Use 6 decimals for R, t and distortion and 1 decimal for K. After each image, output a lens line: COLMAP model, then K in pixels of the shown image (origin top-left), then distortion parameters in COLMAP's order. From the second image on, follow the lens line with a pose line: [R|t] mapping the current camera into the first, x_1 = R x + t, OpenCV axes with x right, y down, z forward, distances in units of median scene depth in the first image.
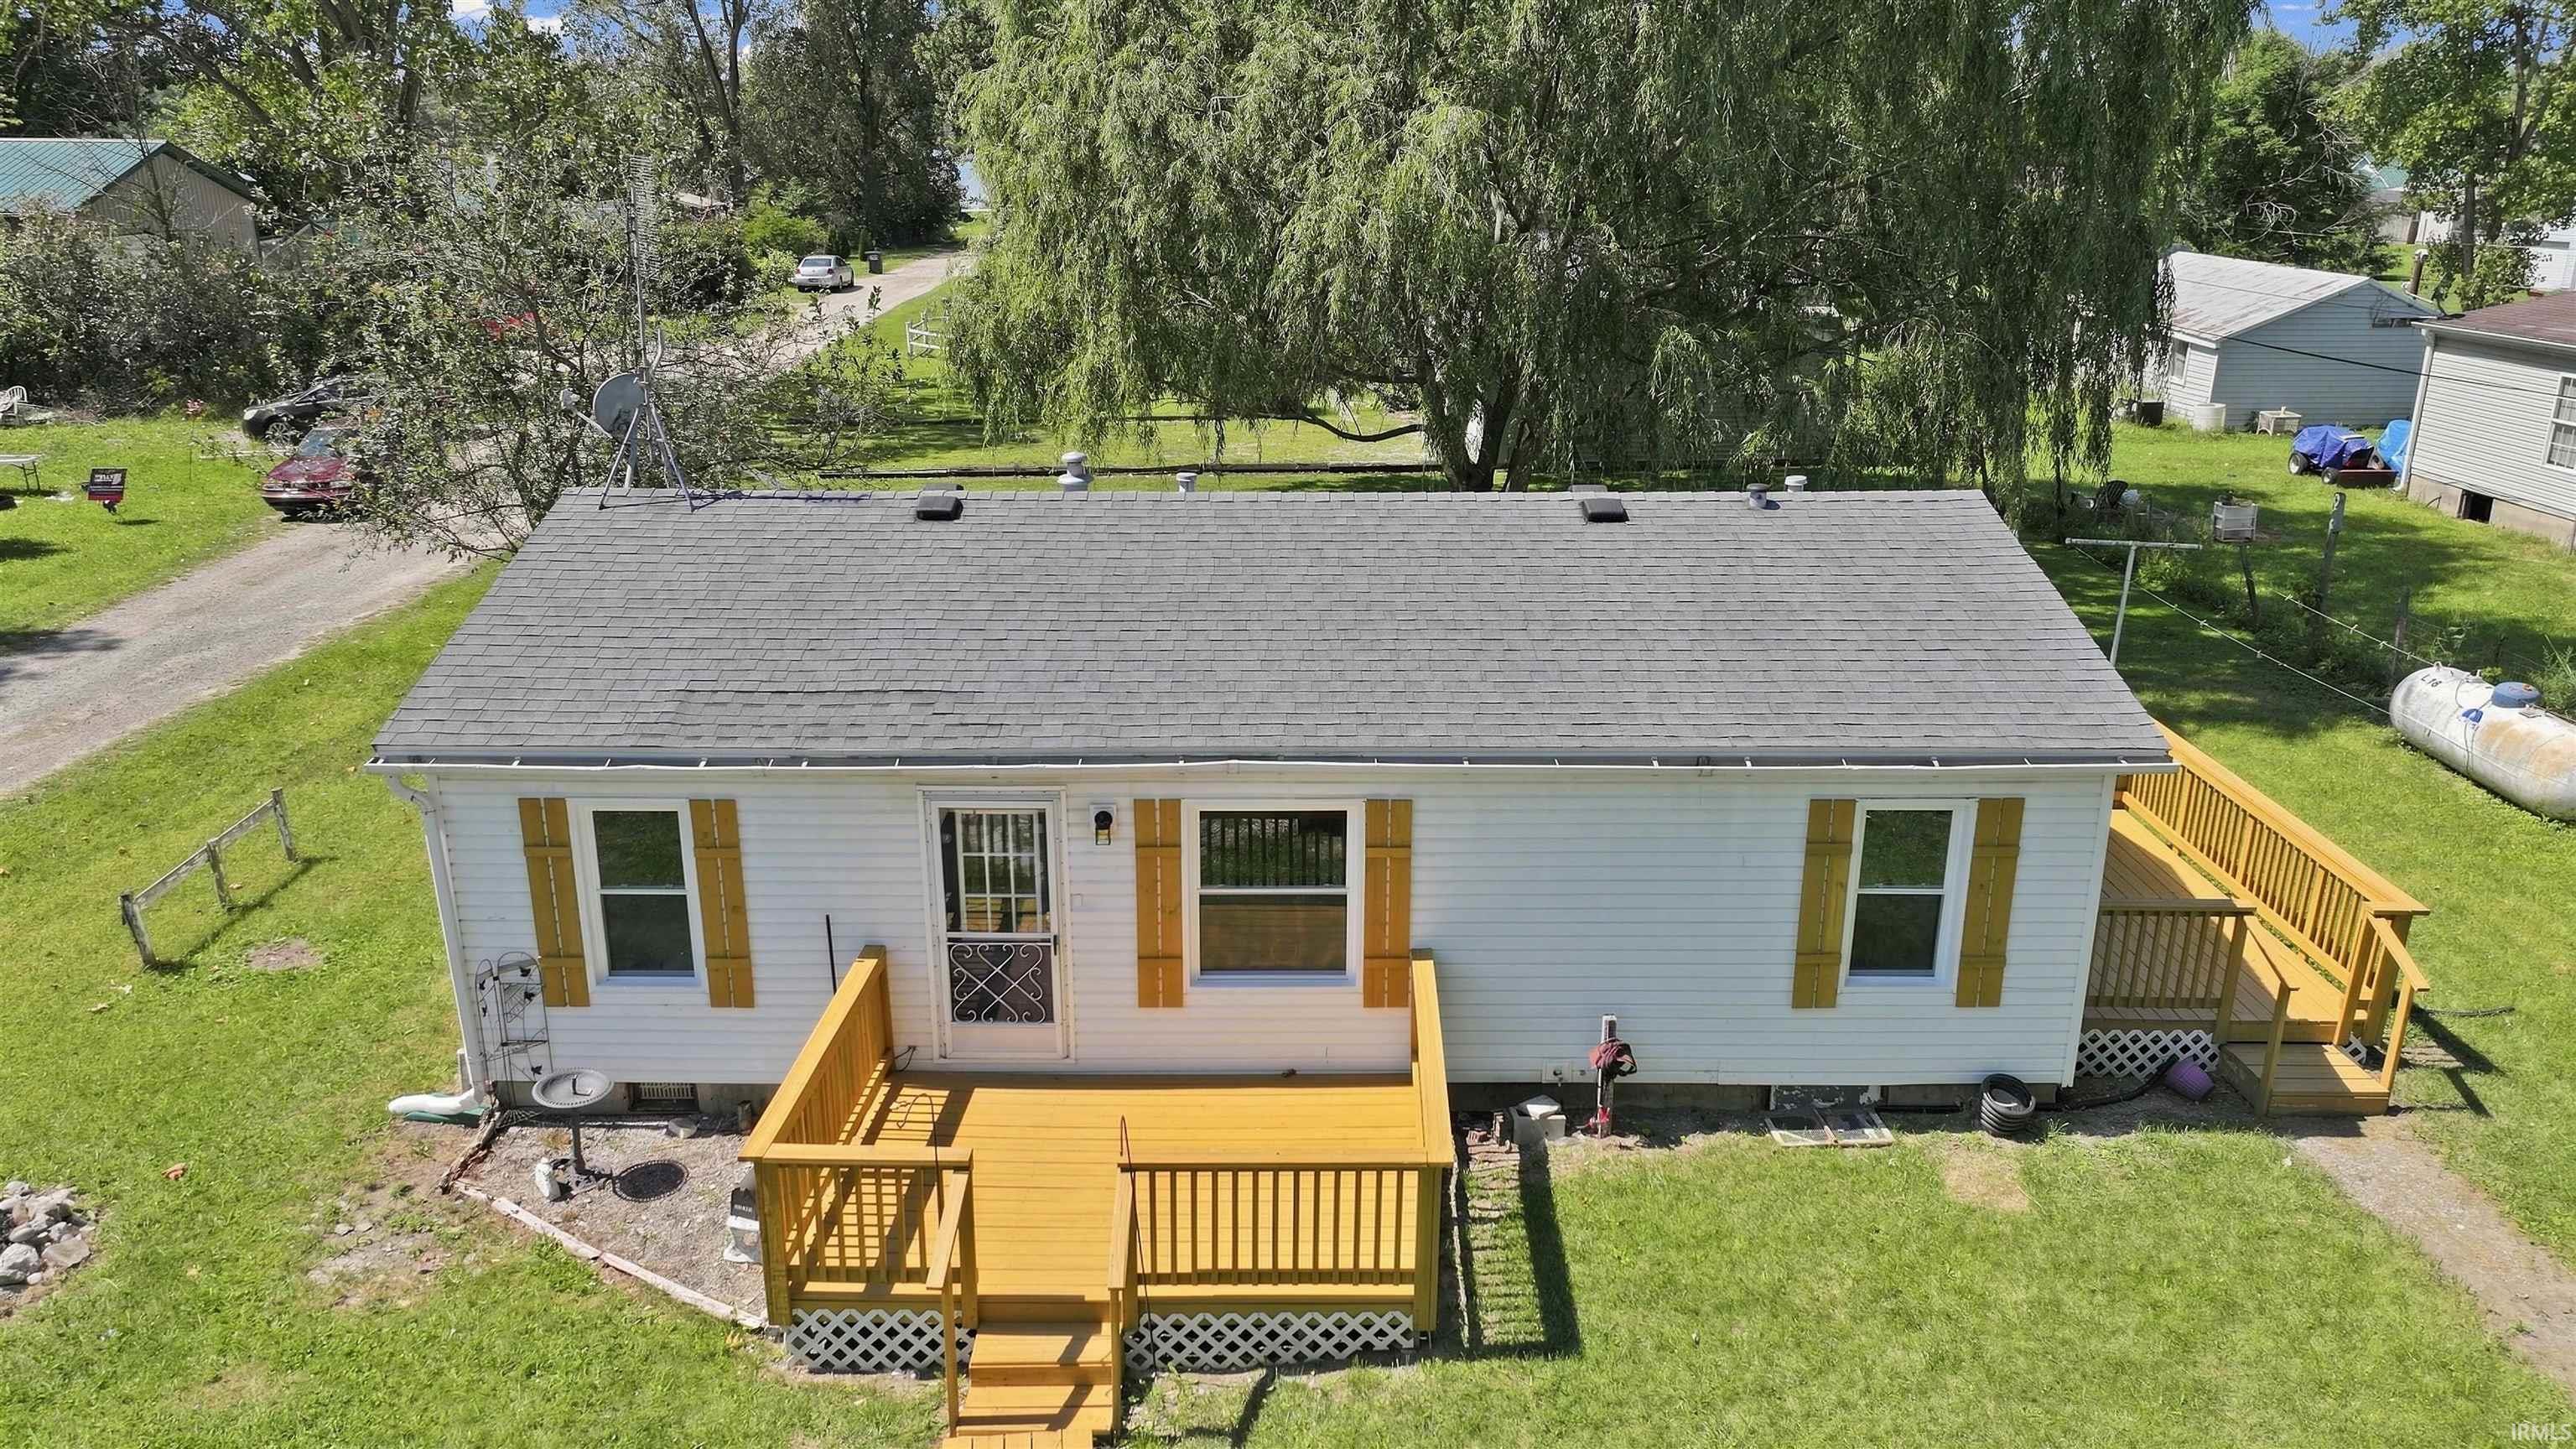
lens RADIAL K [[1749.4, 0, 1288.0], [0, 1749.4, 724.5], [0, 0, 1]] dist [0.019377, 0.001168]
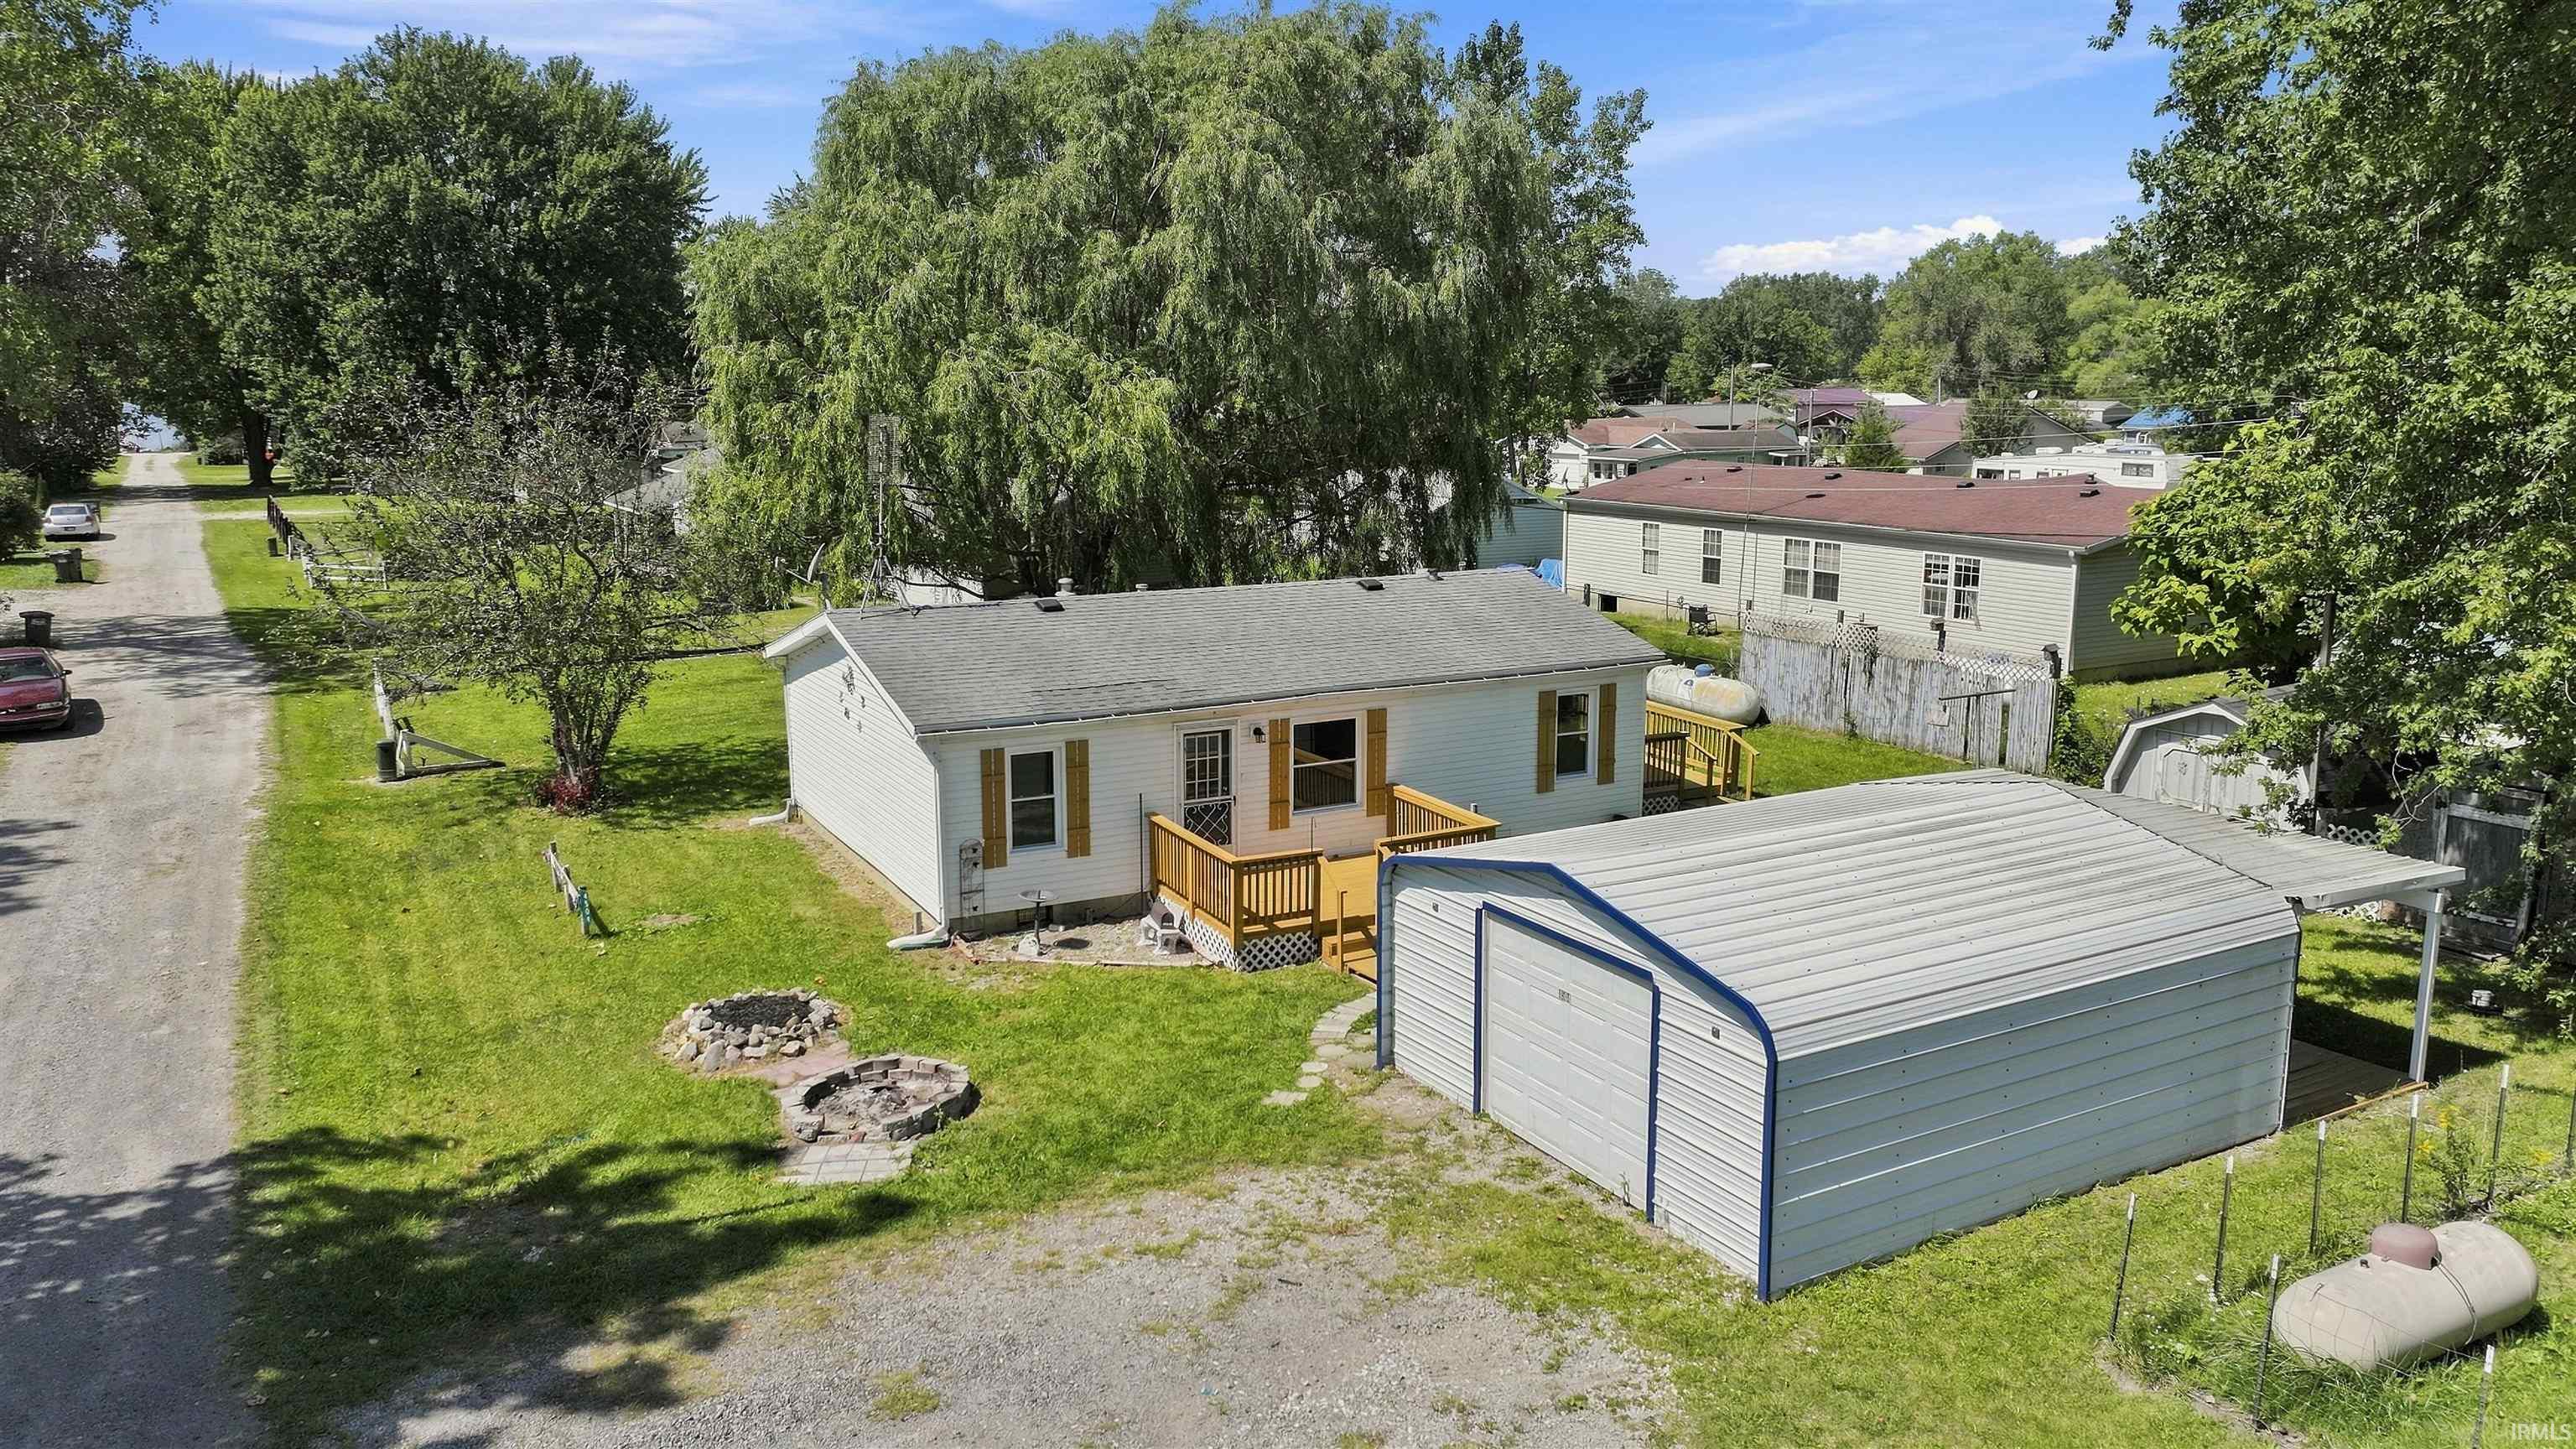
lens RADIAL K [[1758.4, 0, 1288.0], [0, 1758.4, 724.5], [0, 0, 1]] dist [0.125959, 0.002672]
pose [[0.874045, -0.093795, 0.476705, -1.019507], [0.152273, 0.984637, -0.085460, 0.220201], [-0.461365, 0.147286, 0.874899, -0.778123]]
